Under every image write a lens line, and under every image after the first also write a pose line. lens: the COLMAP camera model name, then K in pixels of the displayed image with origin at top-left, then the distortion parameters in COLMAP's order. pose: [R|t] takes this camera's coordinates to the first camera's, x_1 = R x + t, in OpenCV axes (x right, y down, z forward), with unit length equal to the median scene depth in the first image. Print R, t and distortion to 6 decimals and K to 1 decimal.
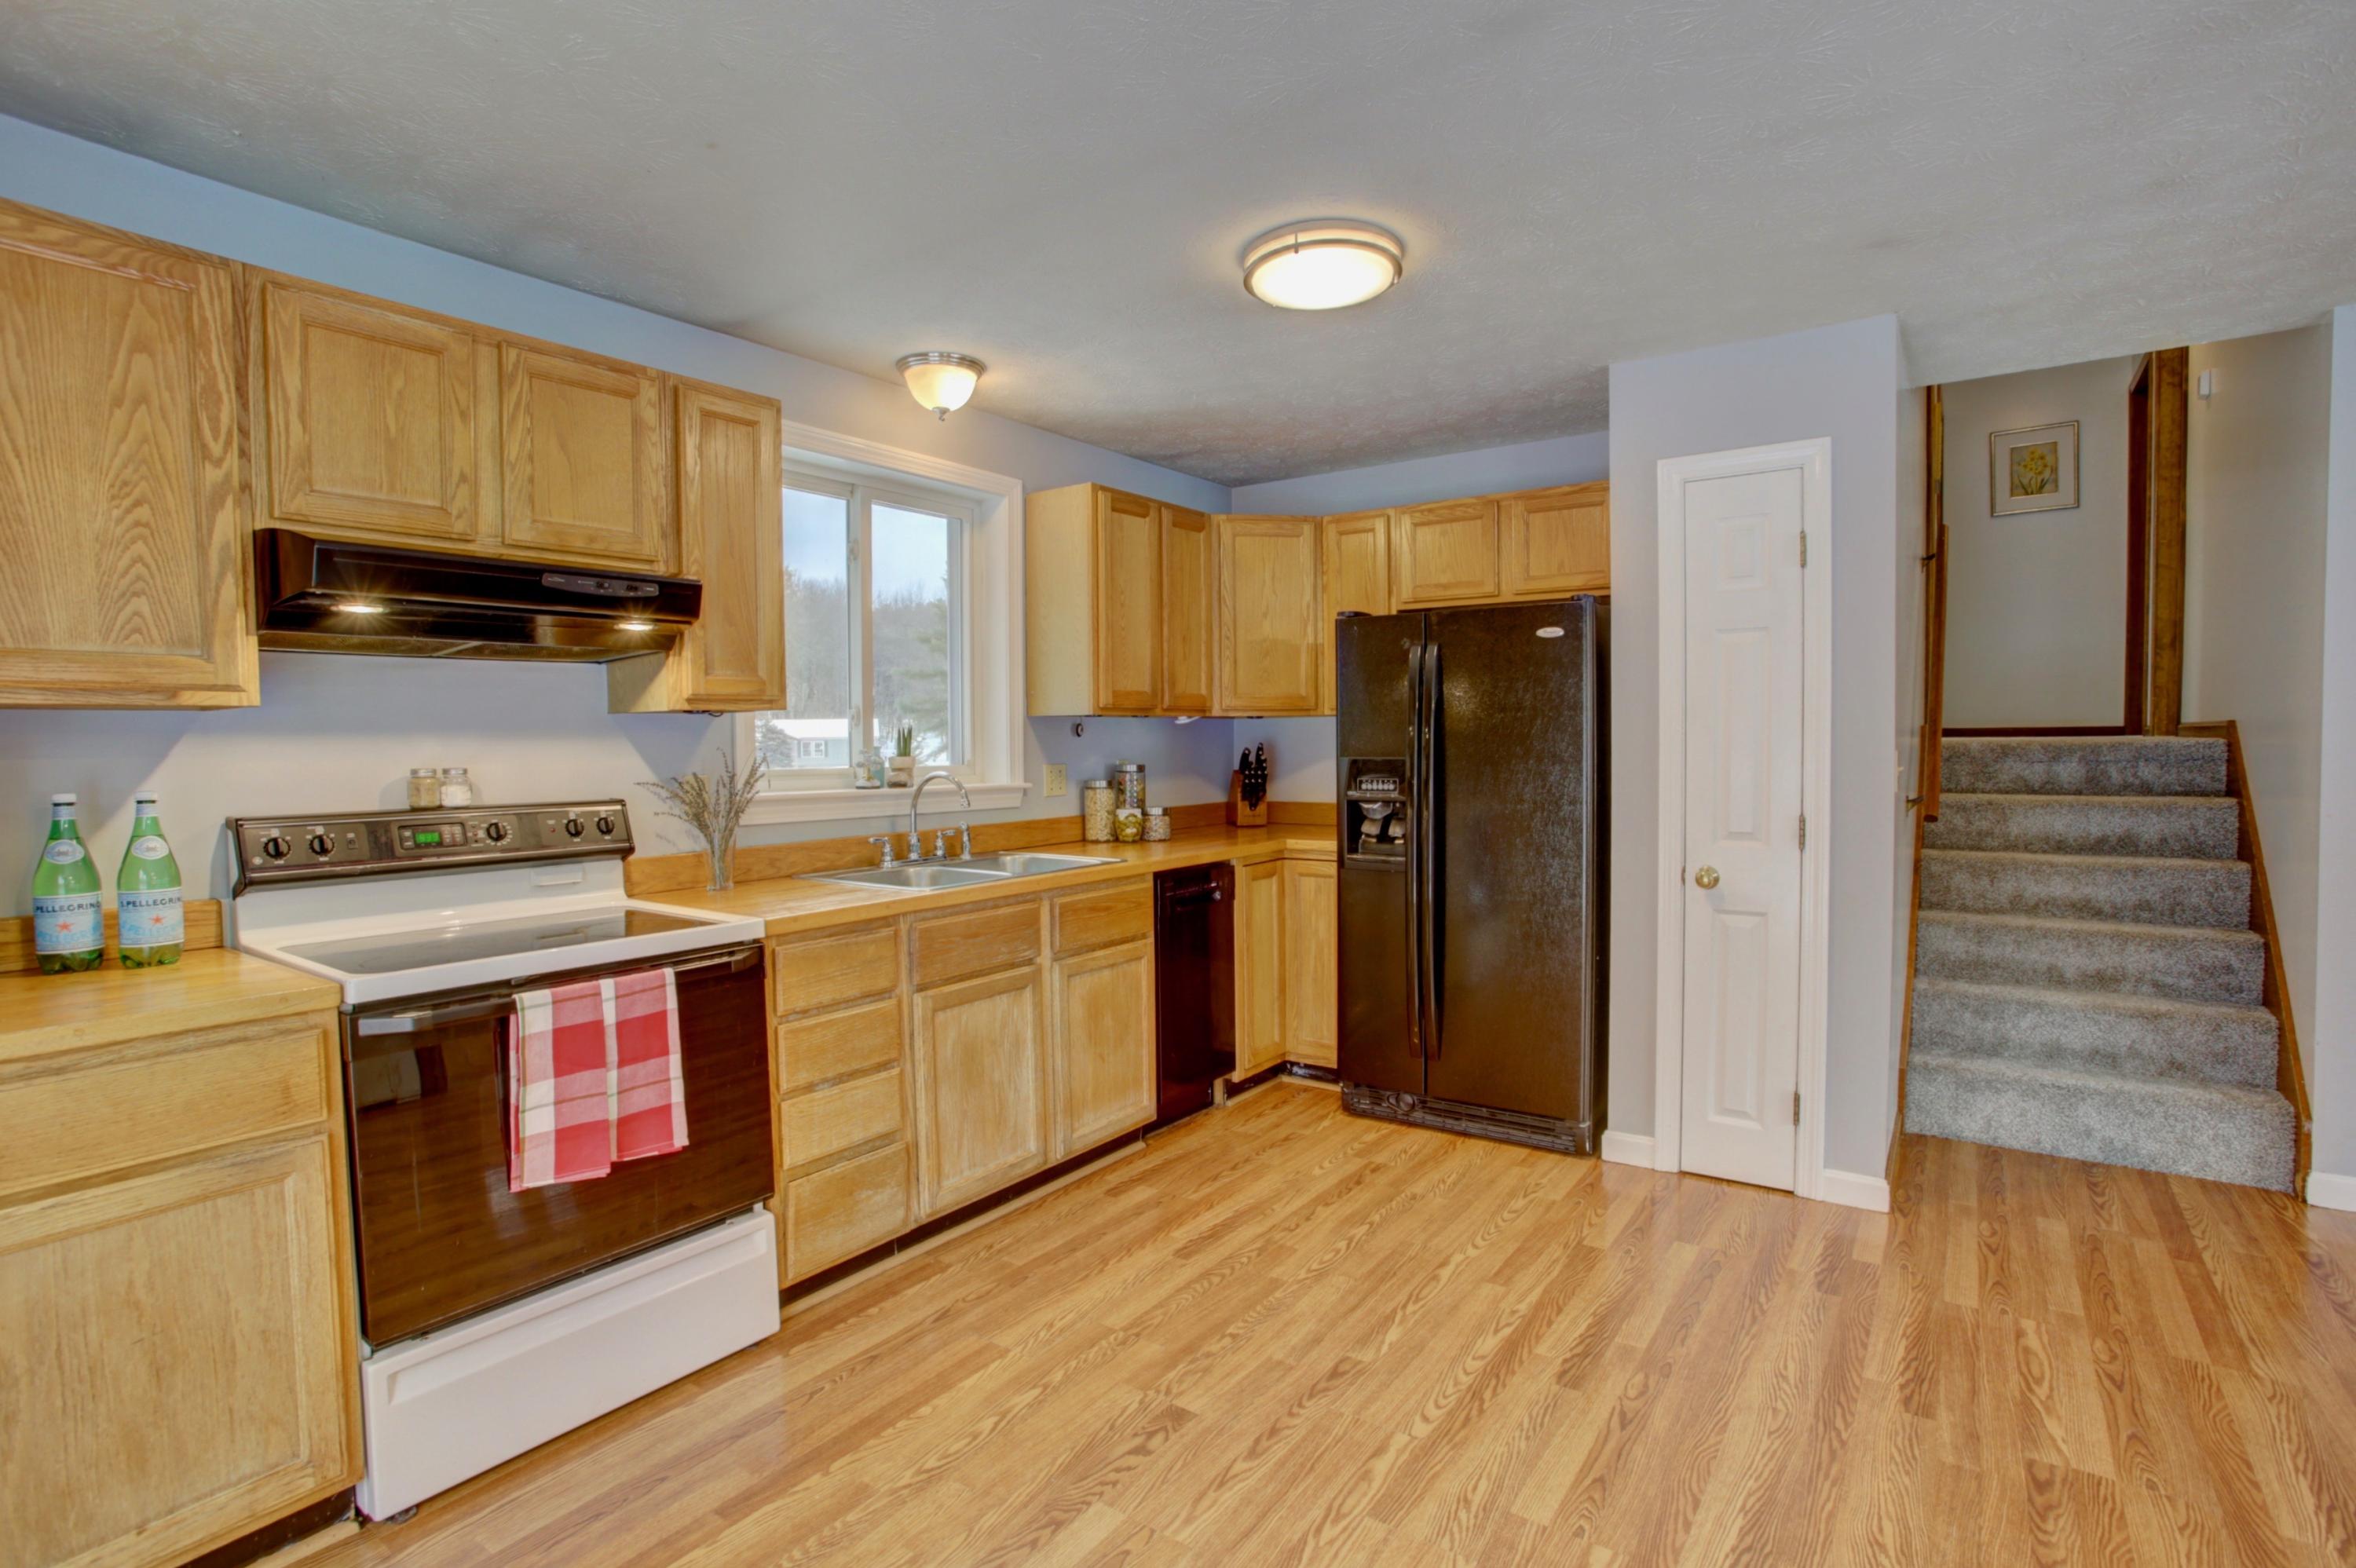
lens RADIAL K [[1103.2, 0, 1182.6], [0, 1103.2, 774.2], [0, 0, 1]] dist [-0.070502, 0.022865]
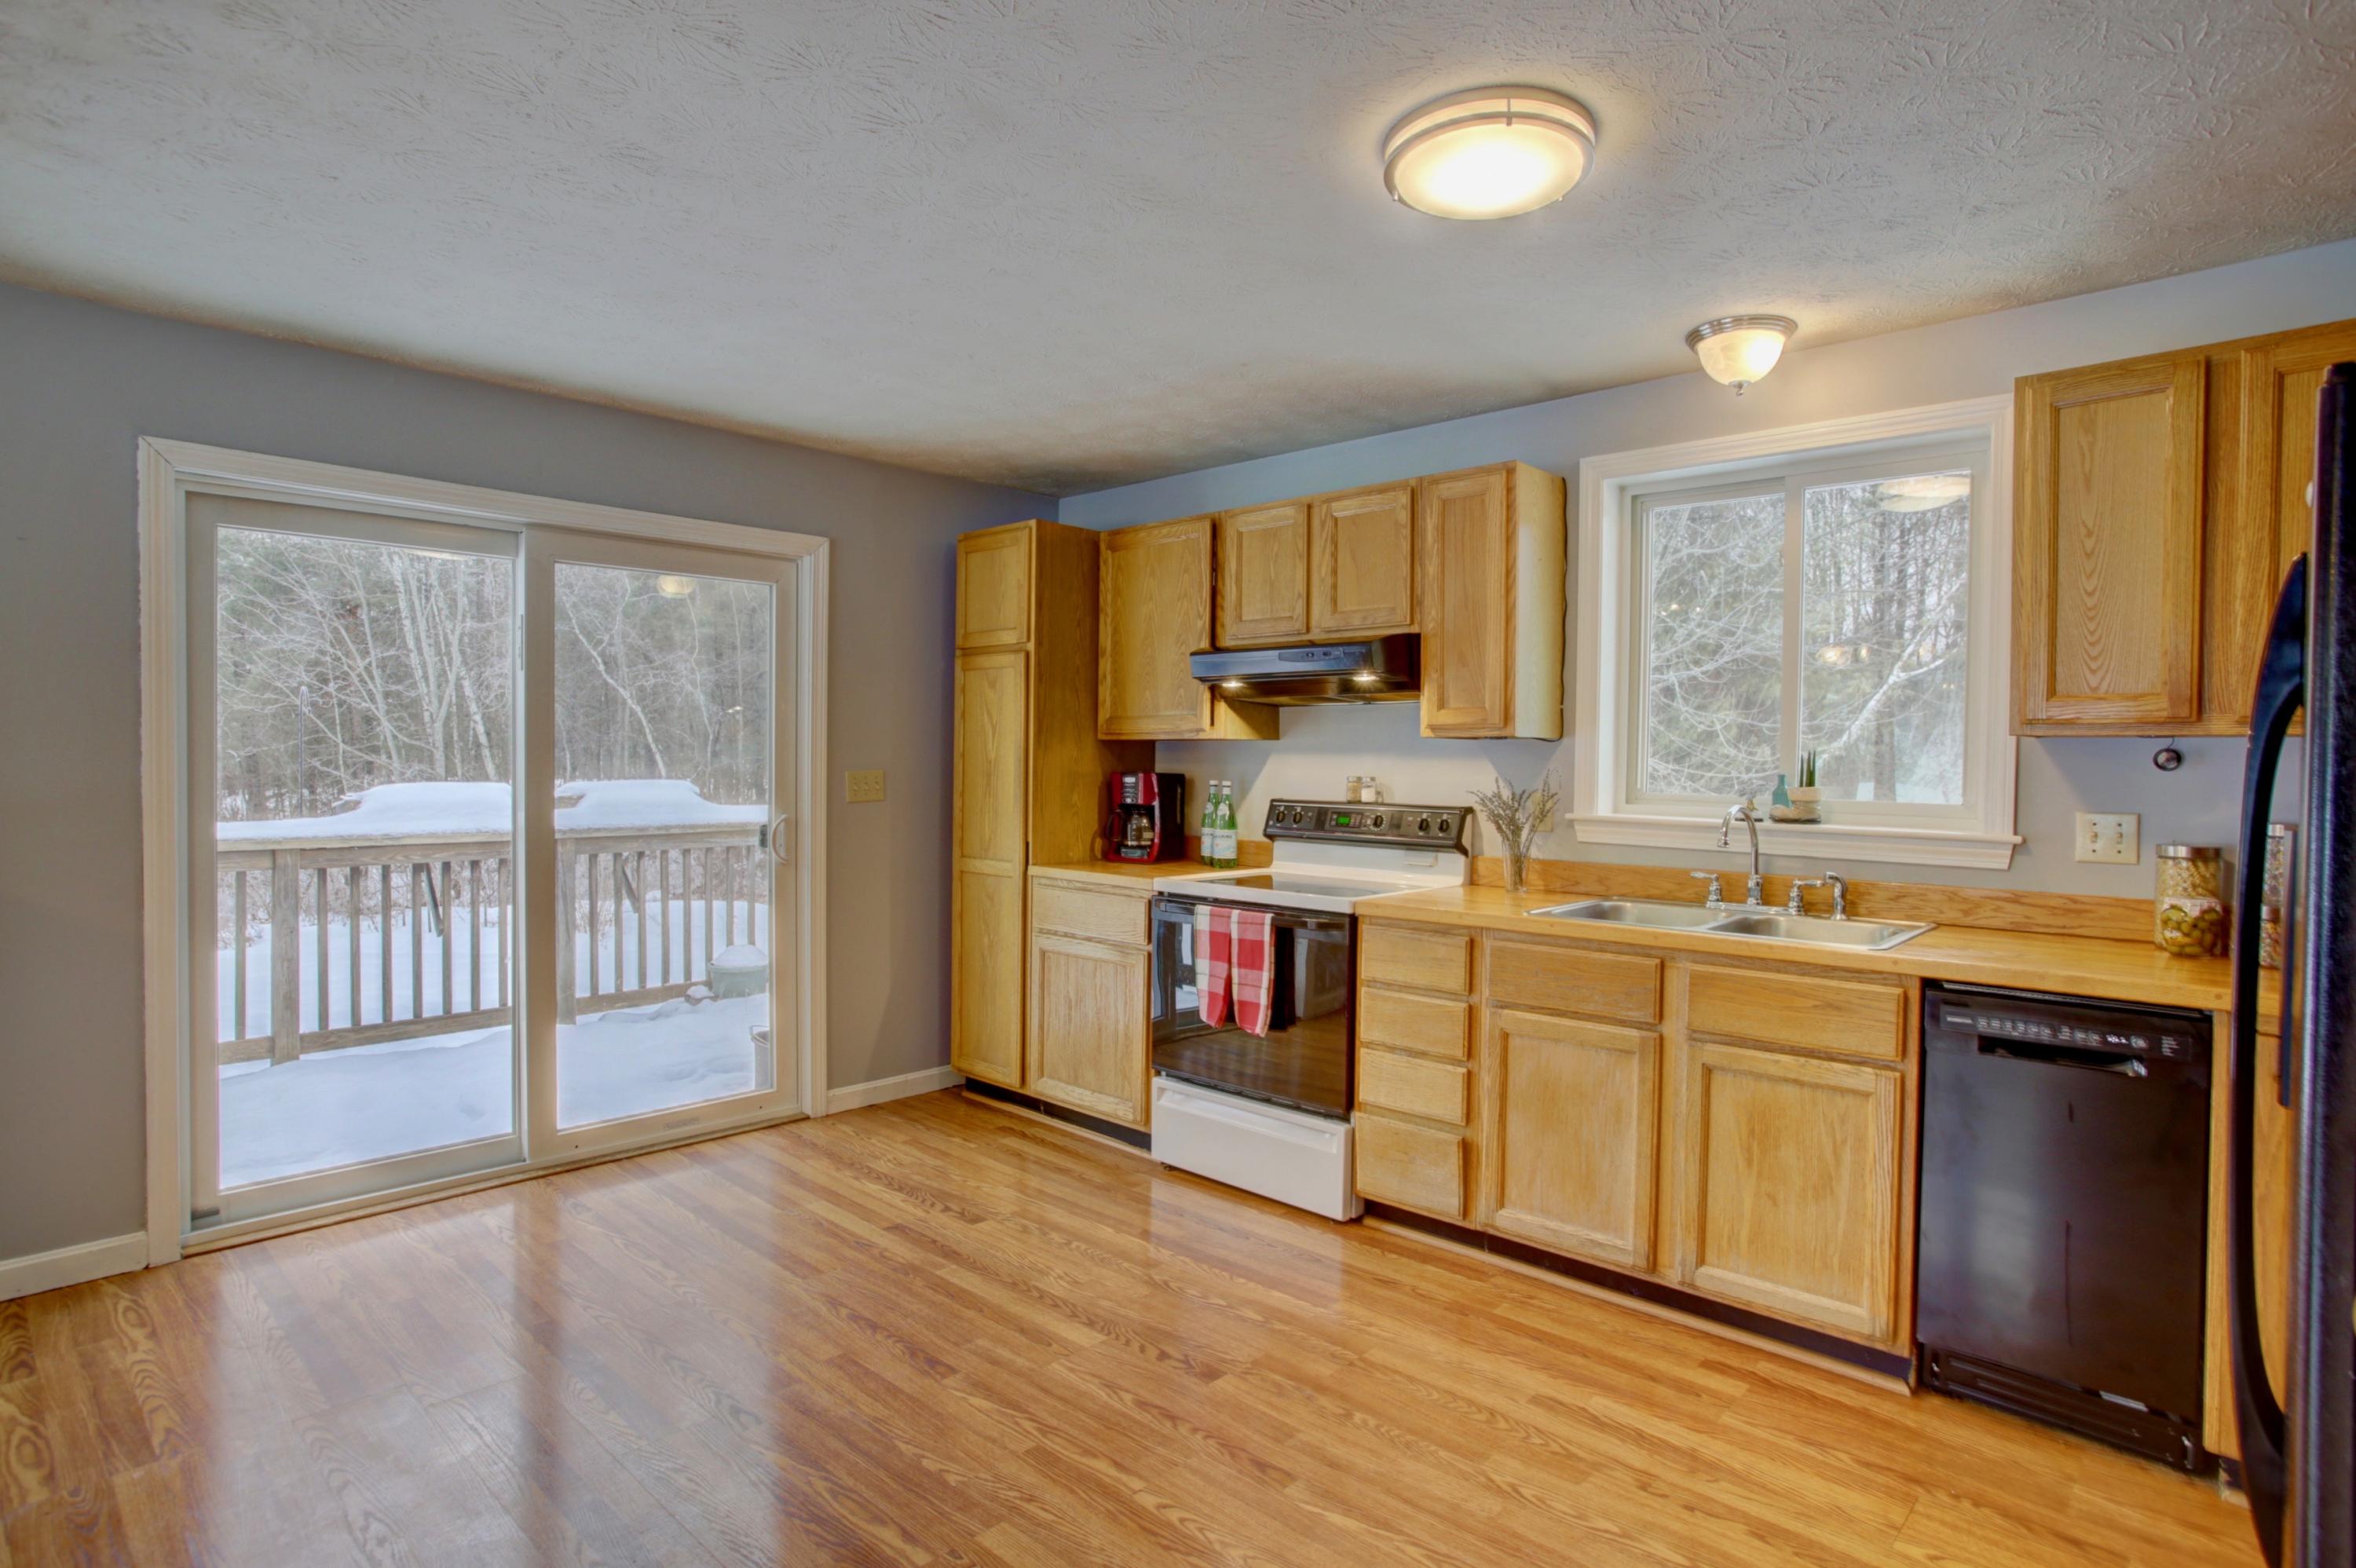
lens RADIAL K [[1189.6, 0, 1178.0], [0, 1189.6, 784.0], [0, 0, 1]] dist [-0.023450, 0.000323]
pose [[-0.110907, 0.034492, -0.993232, 0.992960], [-0.035946, 0.998604, 0.038693, -0.049658], [0.993181, 0.039994, -0.109512, 0.900516]]
